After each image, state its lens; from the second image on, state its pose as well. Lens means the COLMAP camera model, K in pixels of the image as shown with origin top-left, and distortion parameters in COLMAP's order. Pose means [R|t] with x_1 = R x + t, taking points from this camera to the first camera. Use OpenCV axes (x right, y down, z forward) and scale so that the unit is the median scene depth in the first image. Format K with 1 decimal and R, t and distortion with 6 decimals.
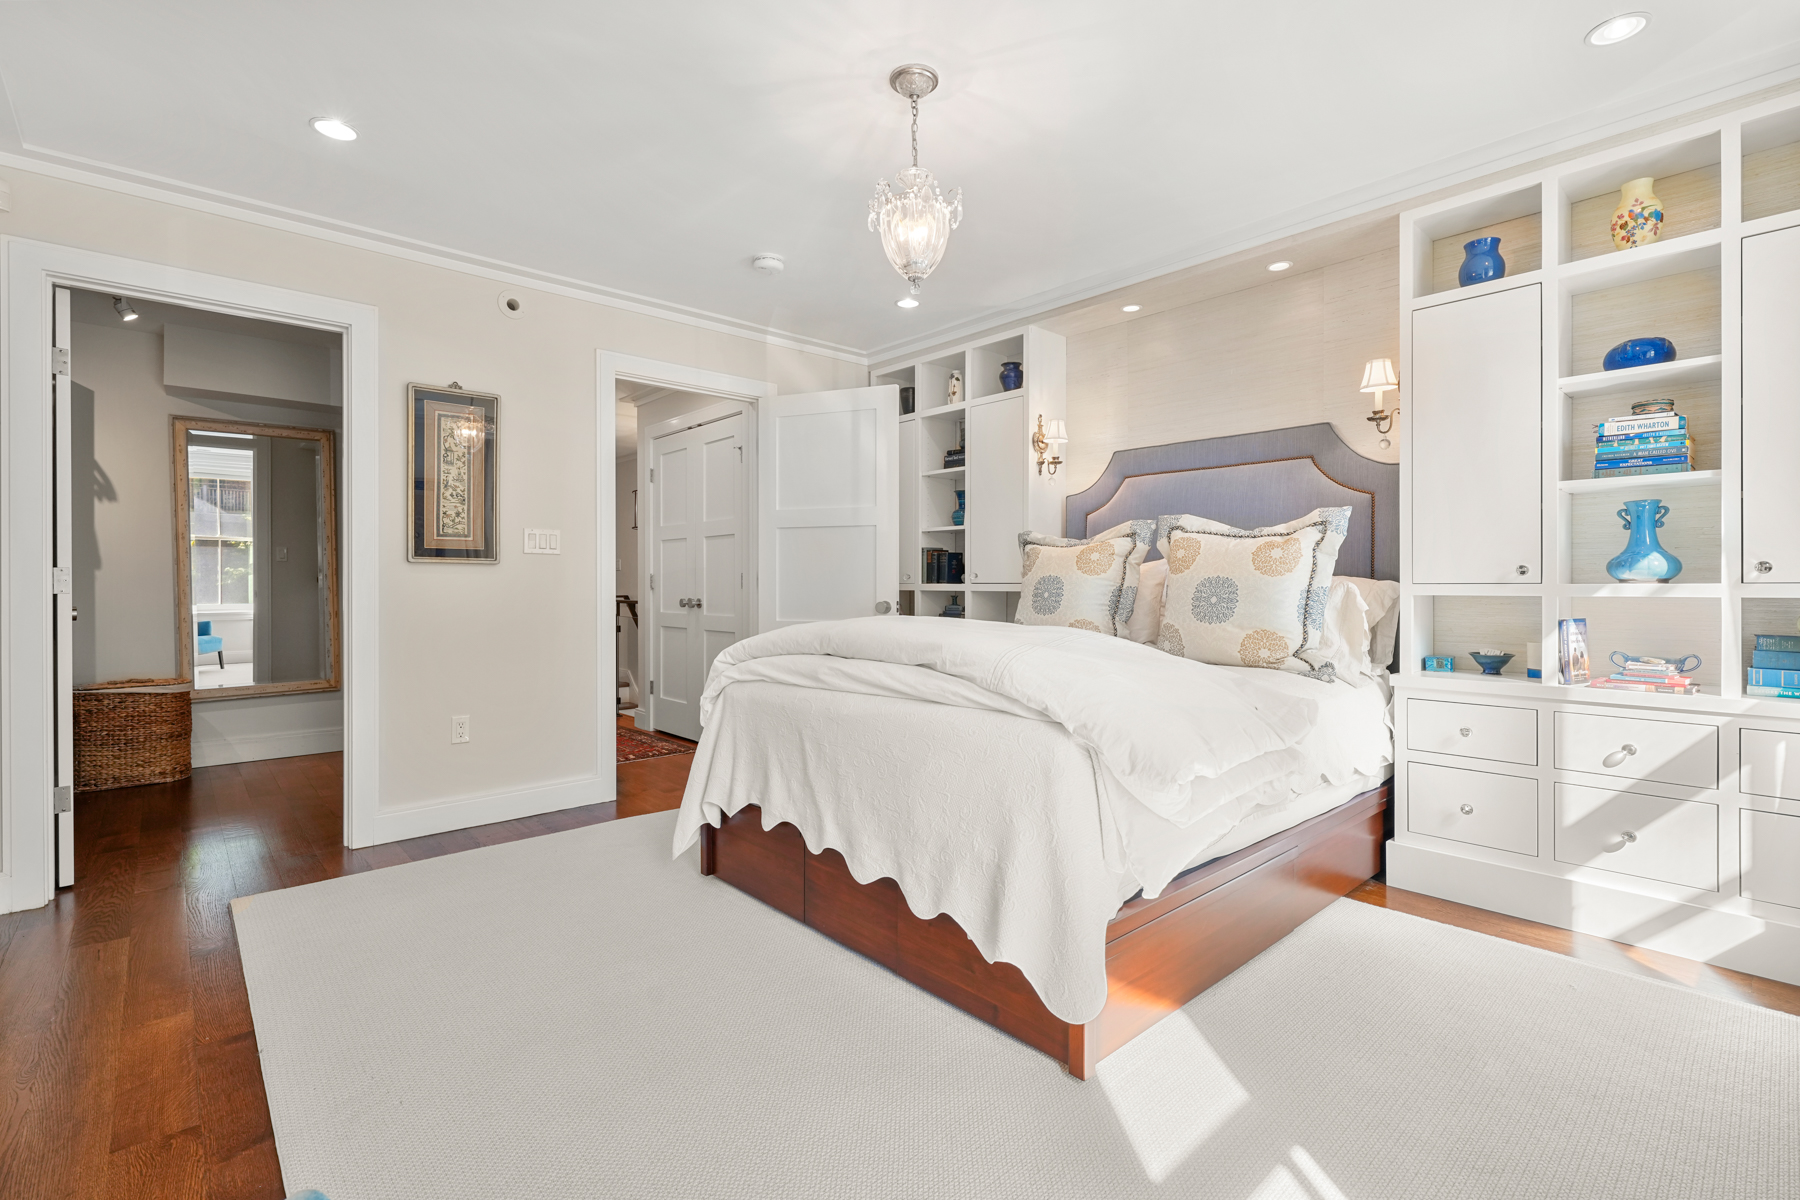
lens RADIAL K [[813.6, 0, 905.0], [0, 813.6, 590.5], [0, 0, 1]] dist [0.001452, -0.000466]
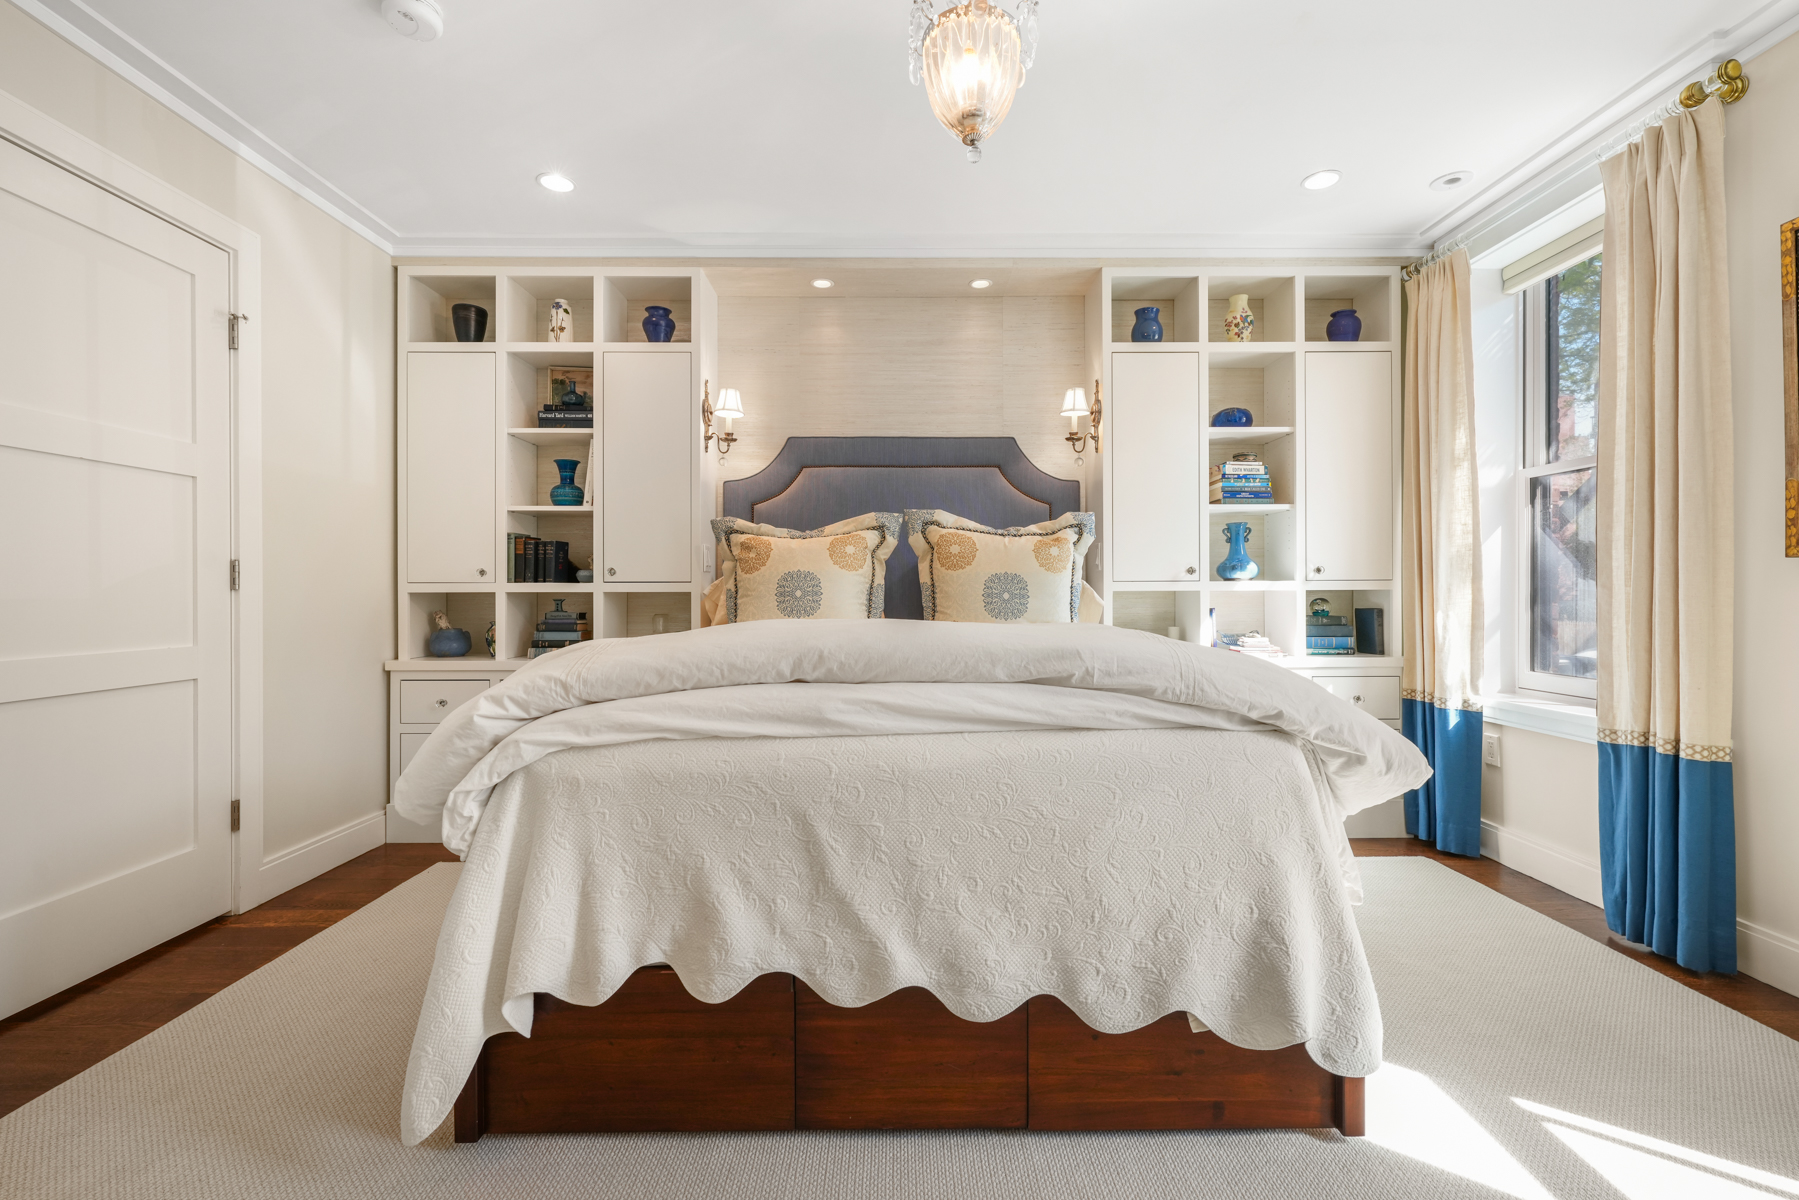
lens RADIAL K [[772.6, 0, 900.2], [0, 772.6, 594.6], [0, 0, 1]] dist [0.002605, 0.001402]
pose [[0.667496, -0.002501, 0.744609, -0.433002], [0.008678, 0.999953, -0.004421, 0.013655], [-0.744563, 0.009412, 0.667486, 0.484824]]
